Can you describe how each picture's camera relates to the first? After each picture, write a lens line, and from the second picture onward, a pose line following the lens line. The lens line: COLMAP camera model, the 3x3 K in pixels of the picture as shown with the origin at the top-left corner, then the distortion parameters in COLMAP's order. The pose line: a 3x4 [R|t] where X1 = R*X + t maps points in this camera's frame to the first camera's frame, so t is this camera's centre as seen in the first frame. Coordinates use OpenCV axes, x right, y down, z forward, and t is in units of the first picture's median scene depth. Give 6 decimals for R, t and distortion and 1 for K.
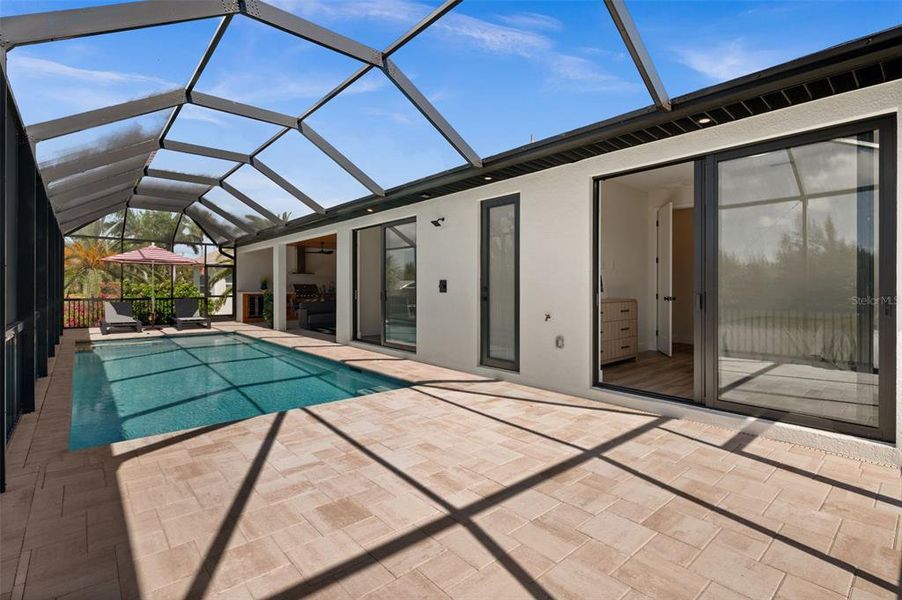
lens RADIAL K [[422.5, 0, 452.6], [0, 422.5, 289.8], [0, 0, 1]] dist [0.000106, 0.000059]
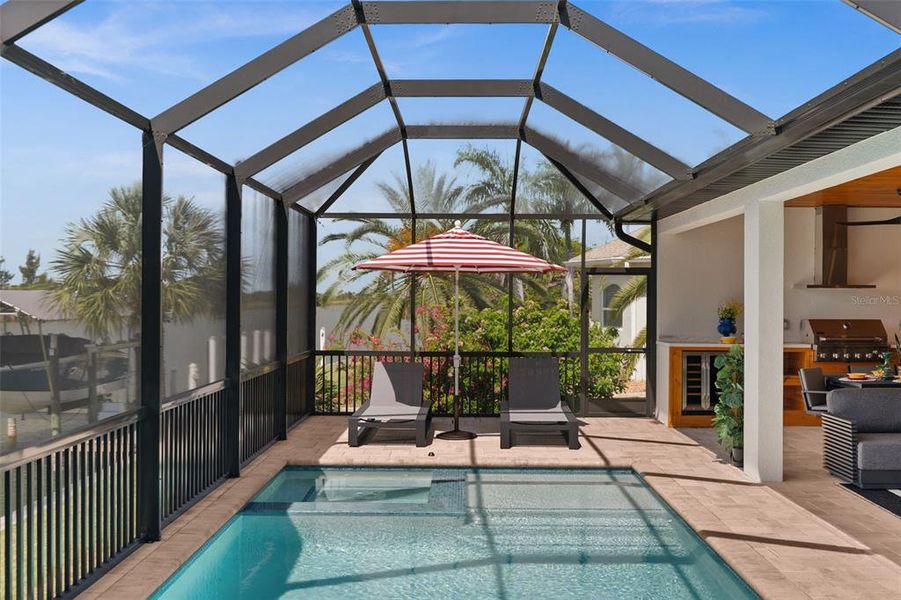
lens RADIAL K [[930.1, 0, 450.5], [0, 930.1, 300.0], [0, 0, 1]] dist [-0.001107, 0.003737]
pose [[0.737421, 0.002153, -0.675430, -0.117977], [-0.003235, 0.999995, -0.000344, -0.036293], [0.675425, 0.002439, 0.737424, 0.348244]]
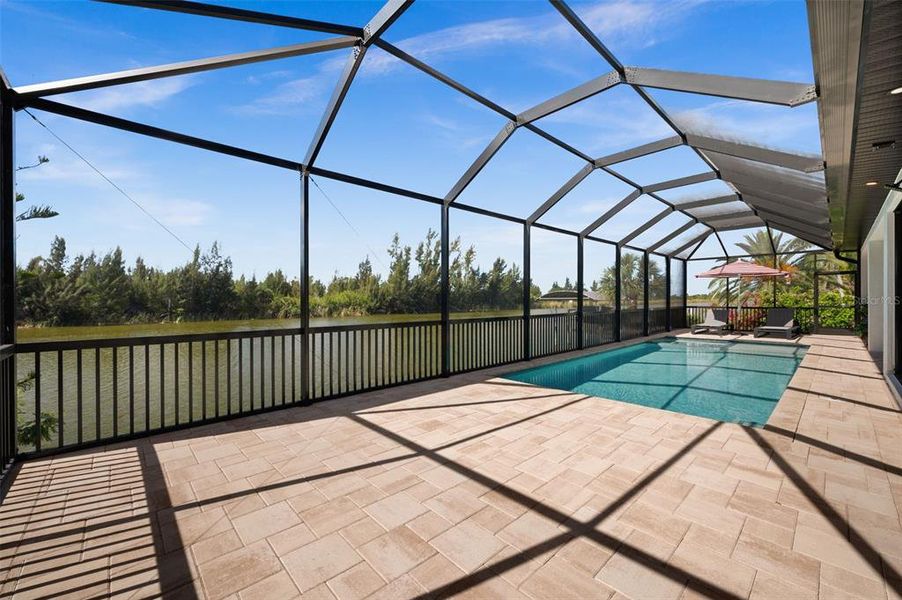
lens RADIAL K [[363.8, 0, 451.0], [0, 363.8, 300.0], [0, 0, 1]] dist [-0.000100, 0.000050]
pose [[0.028475, -0.000975, -0.999594, 0.248618], [0.002922, 0.999995, -0.000892, -0.000650], [0.999590, -0.002895, 0.028477, 0.200775]]
